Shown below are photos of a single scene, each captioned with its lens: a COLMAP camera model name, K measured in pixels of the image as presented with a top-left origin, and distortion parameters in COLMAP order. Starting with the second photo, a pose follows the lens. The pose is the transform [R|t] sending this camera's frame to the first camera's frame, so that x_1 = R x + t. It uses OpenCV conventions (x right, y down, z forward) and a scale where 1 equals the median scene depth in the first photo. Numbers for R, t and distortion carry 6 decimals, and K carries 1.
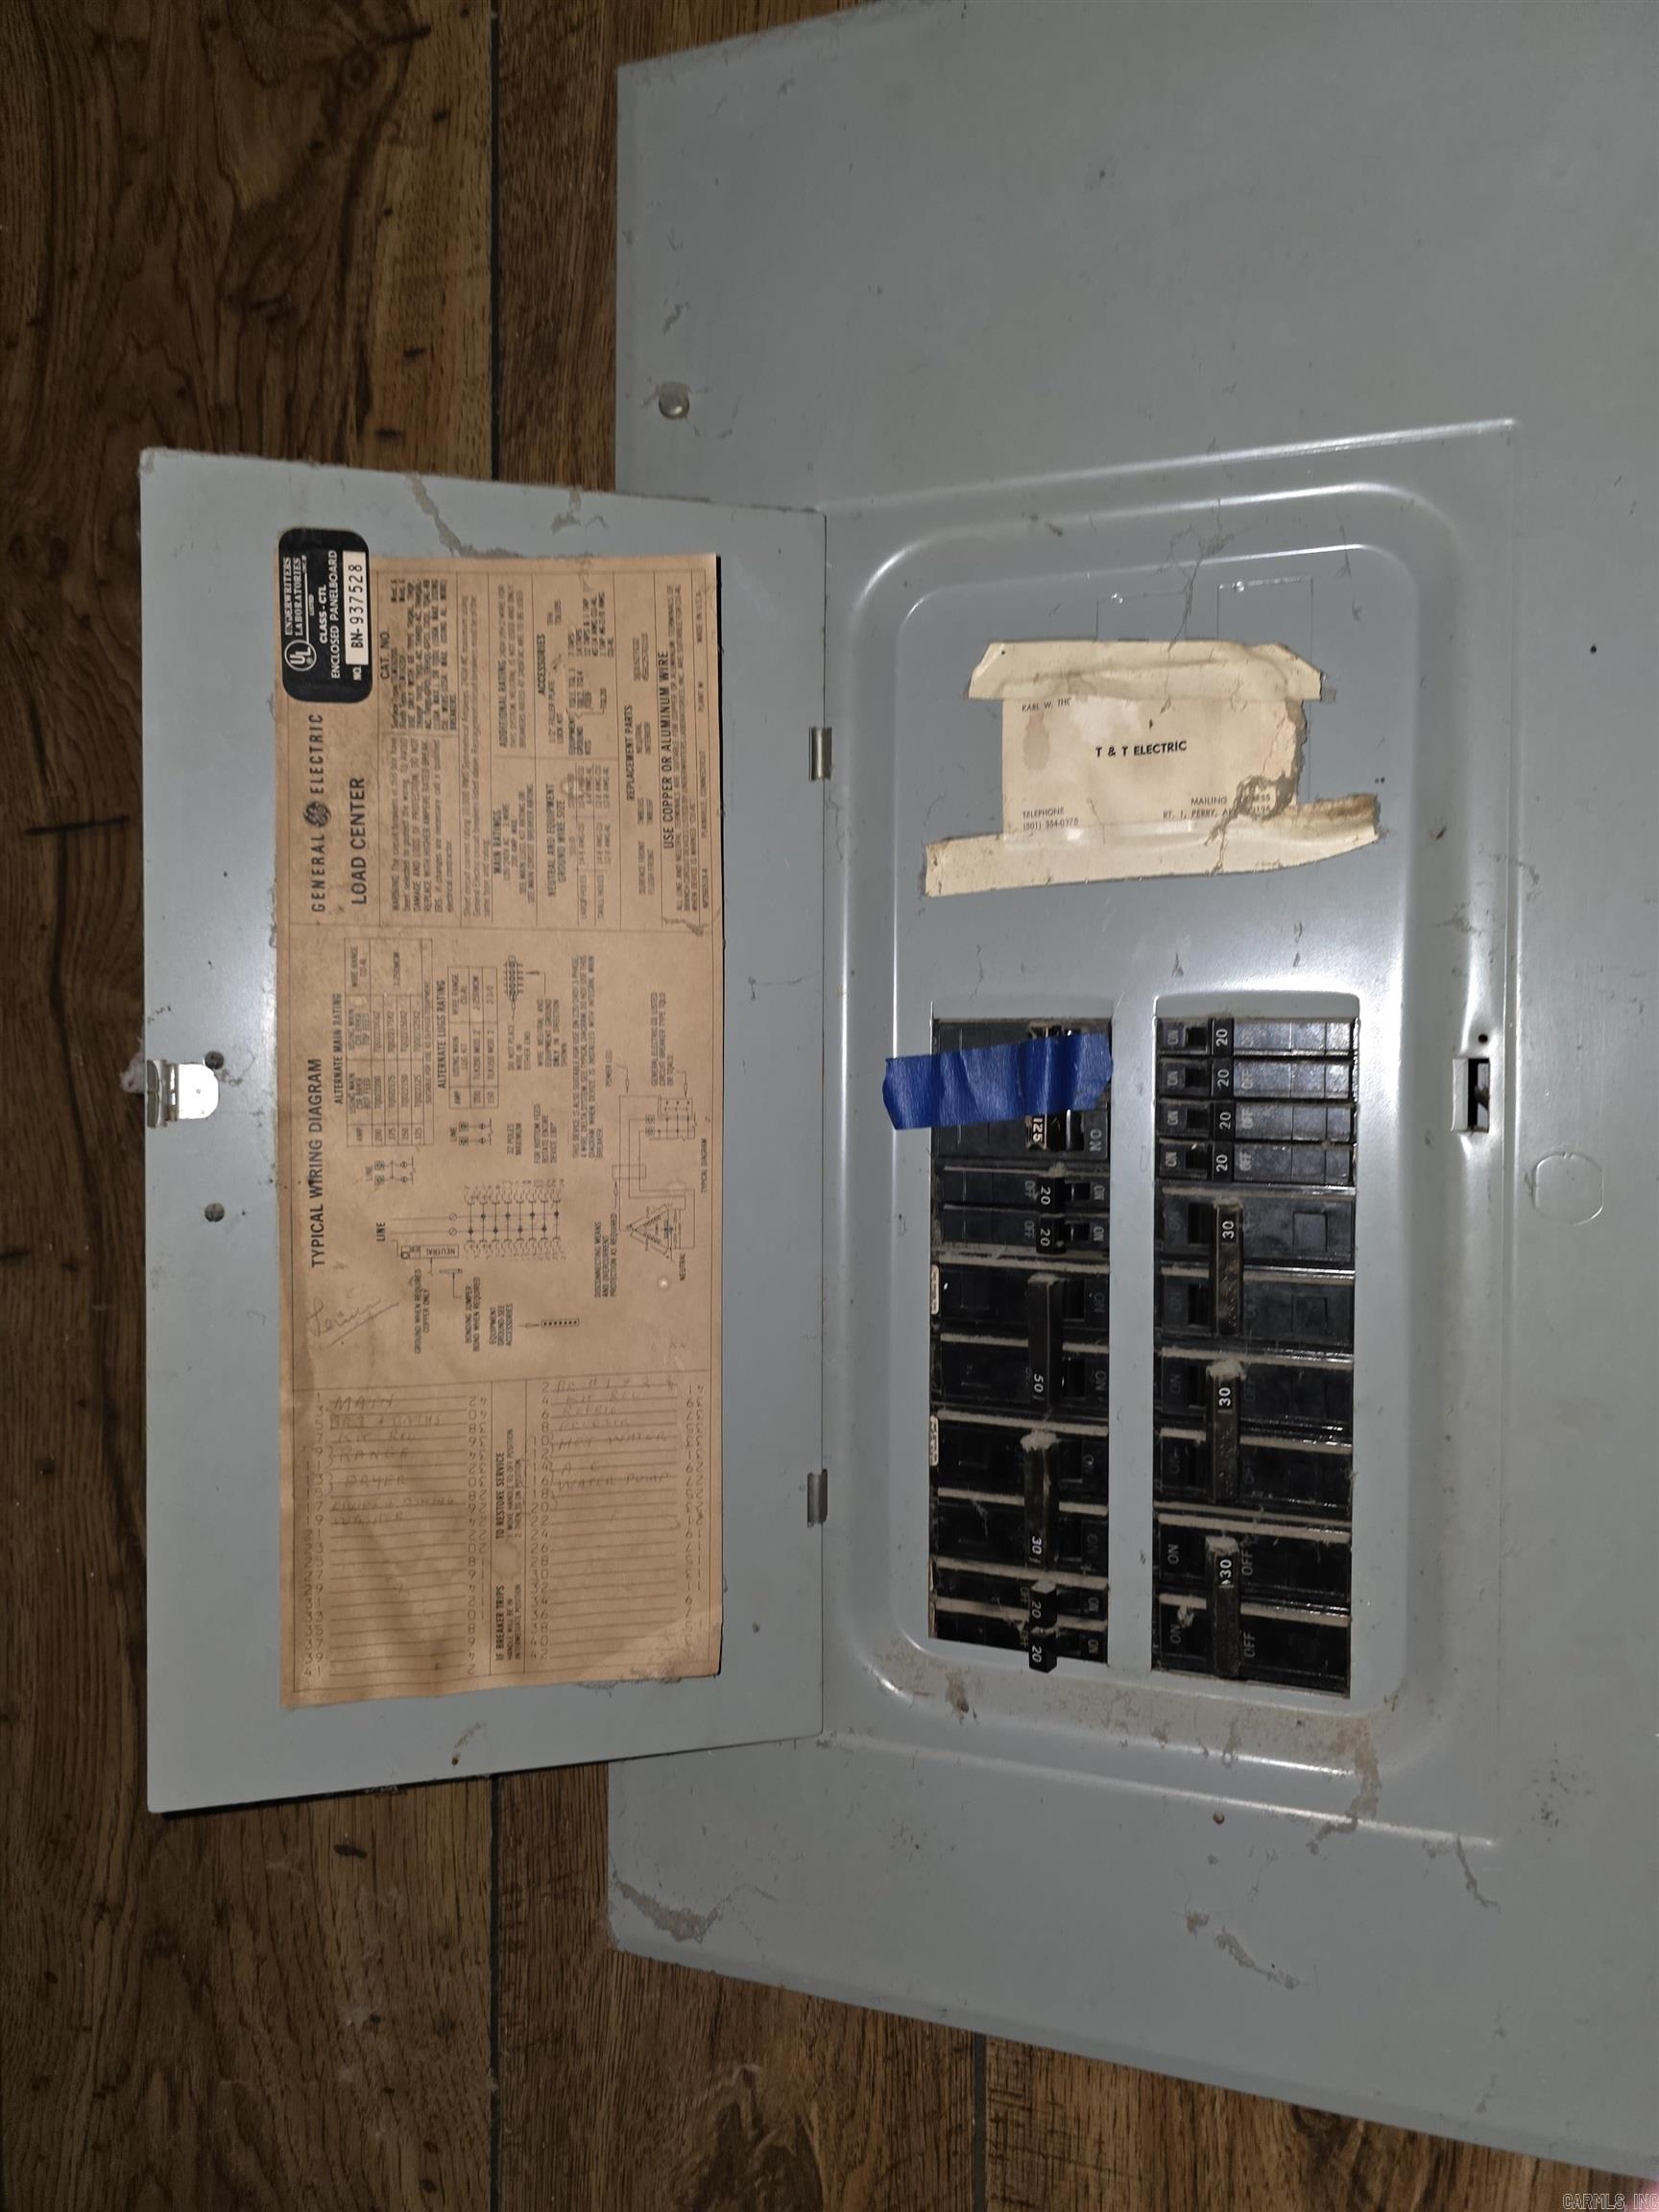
lens RADIAL K [[1487.4, 0, 831.0], [0, 1487.4, 1106.9], [0, 0, 1]] dist [0.054714, -0.054105]
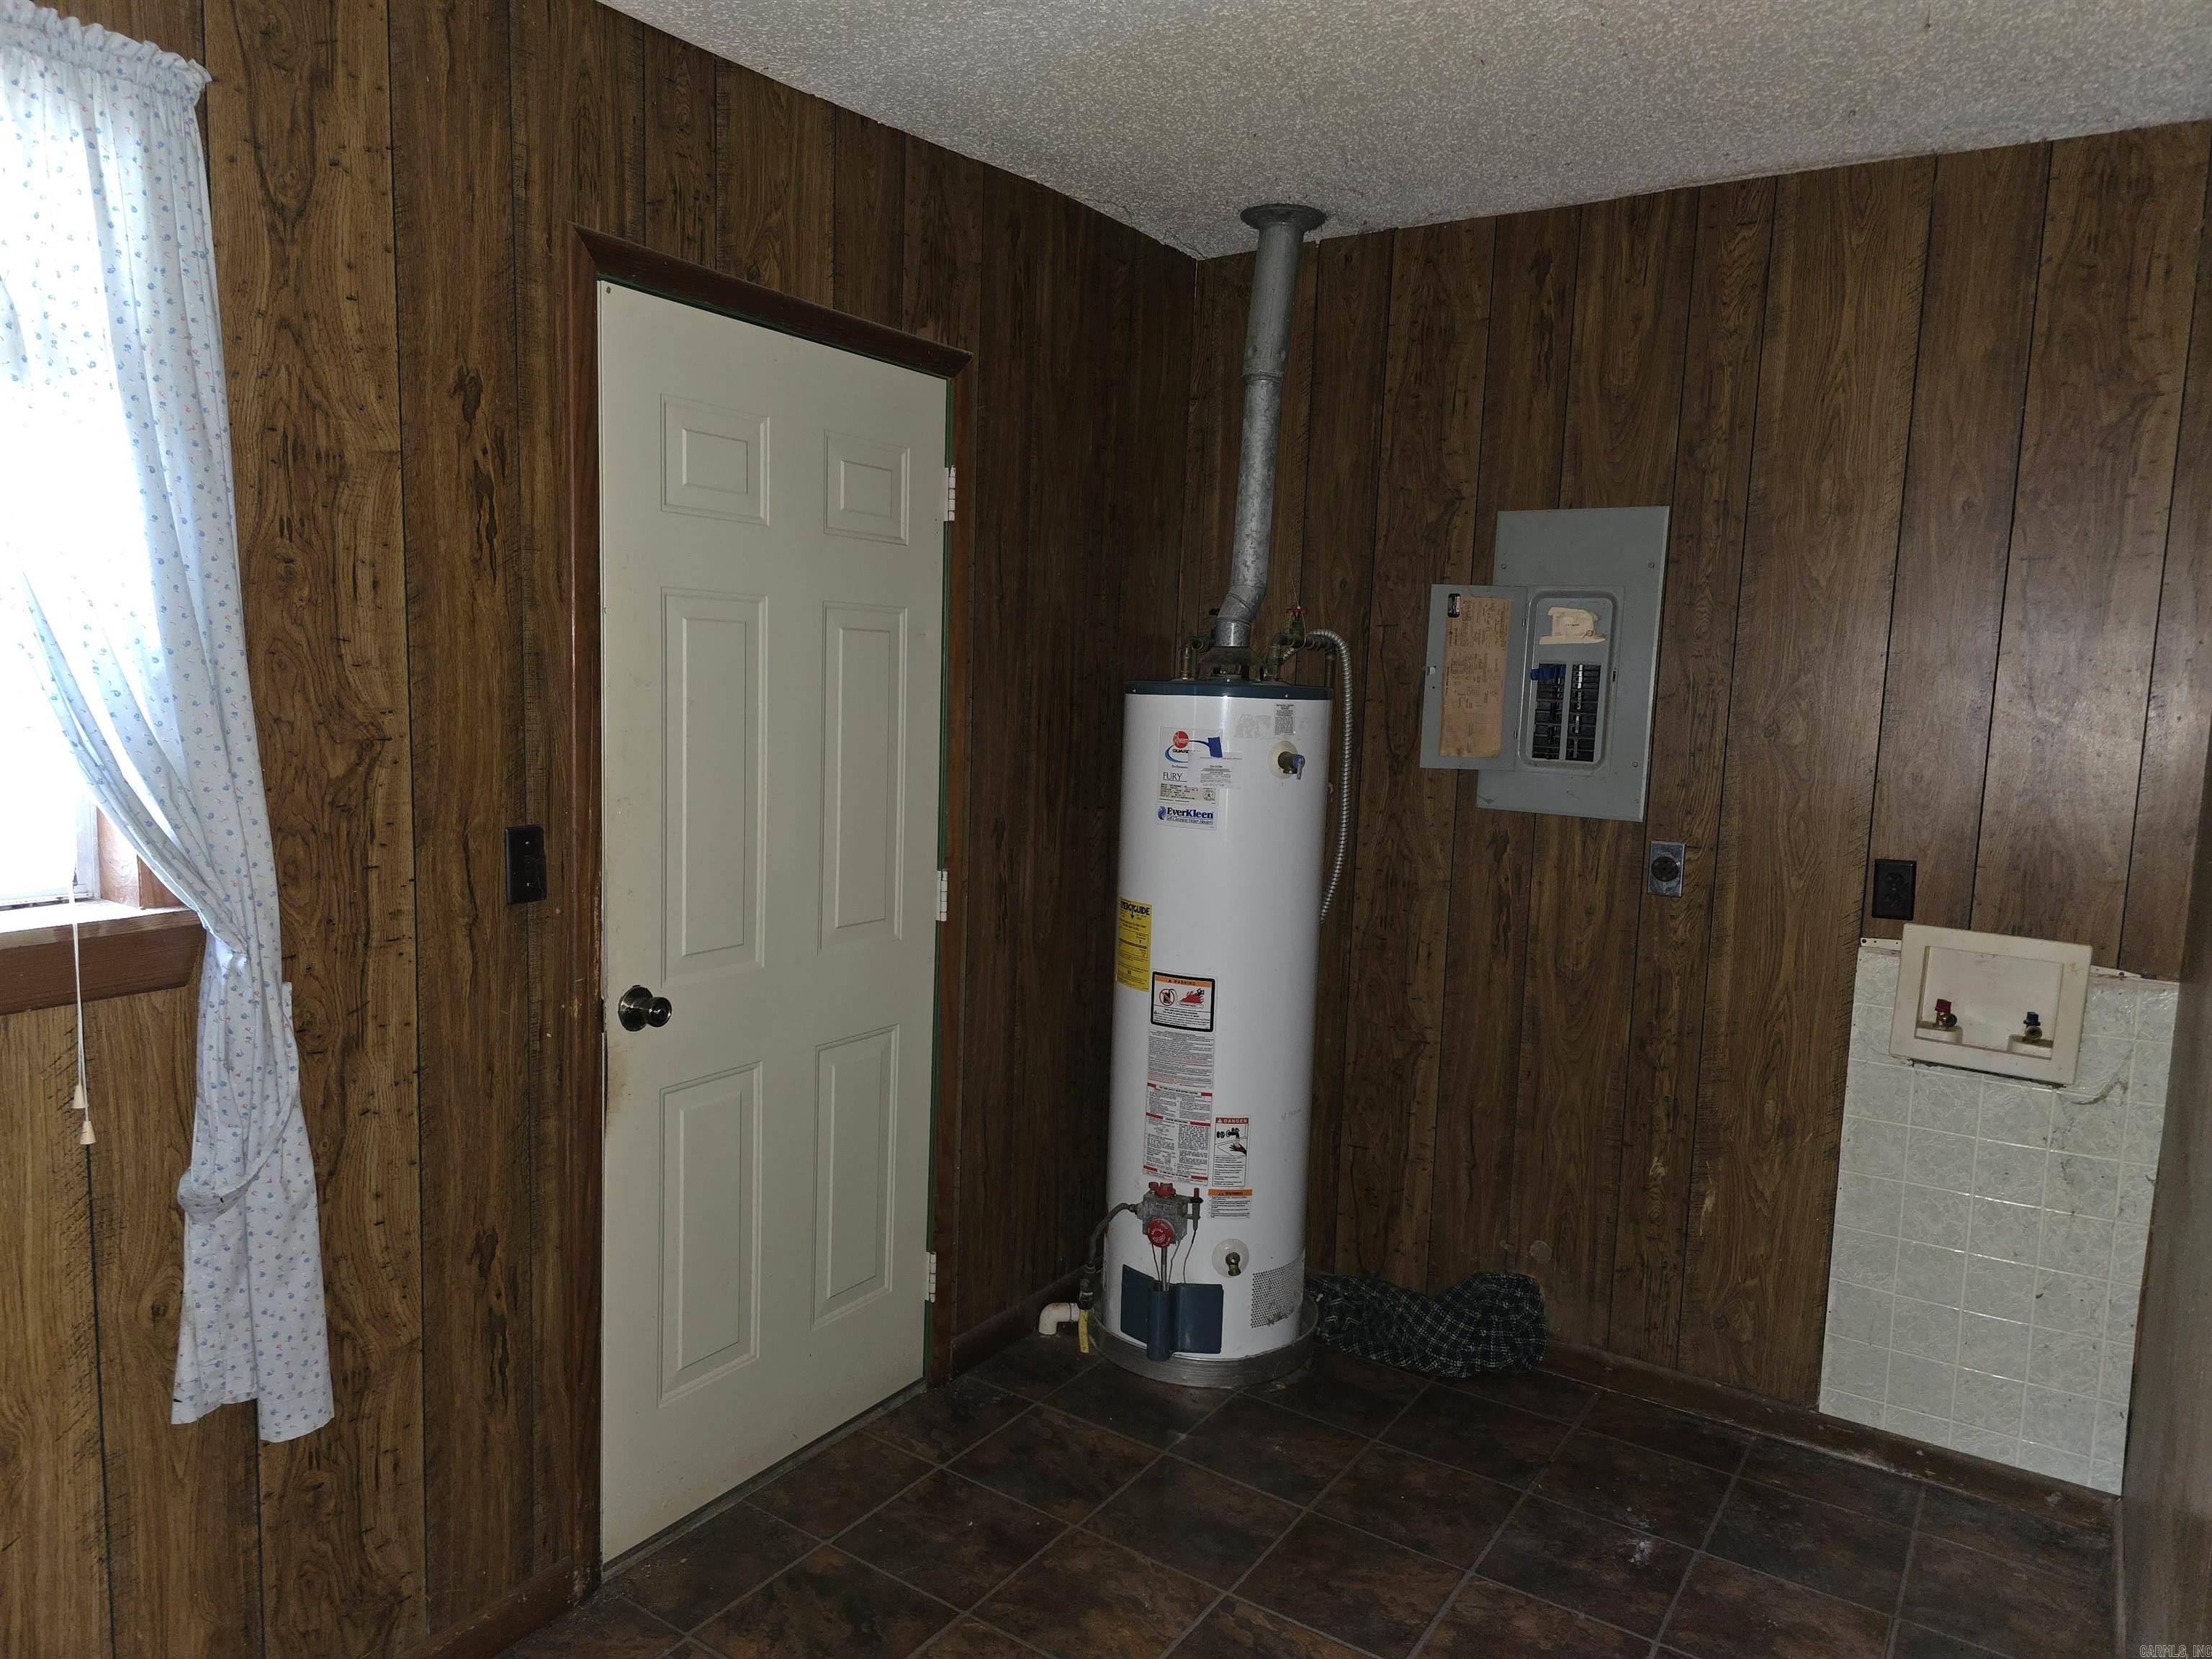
lens RADIAL K [[1487.4, 0, 1098.1], [0, 1487.4, 829.1], [0, 0, 1]] dist [0.054714, -0.054105]
pose [[0.968319, 0.060056, -0.242387, -0.178076], [-0.041040, 0.995724, 0.082757, 0.210081], [0.246321, -0.070188, 0.966644, -6.118199]]
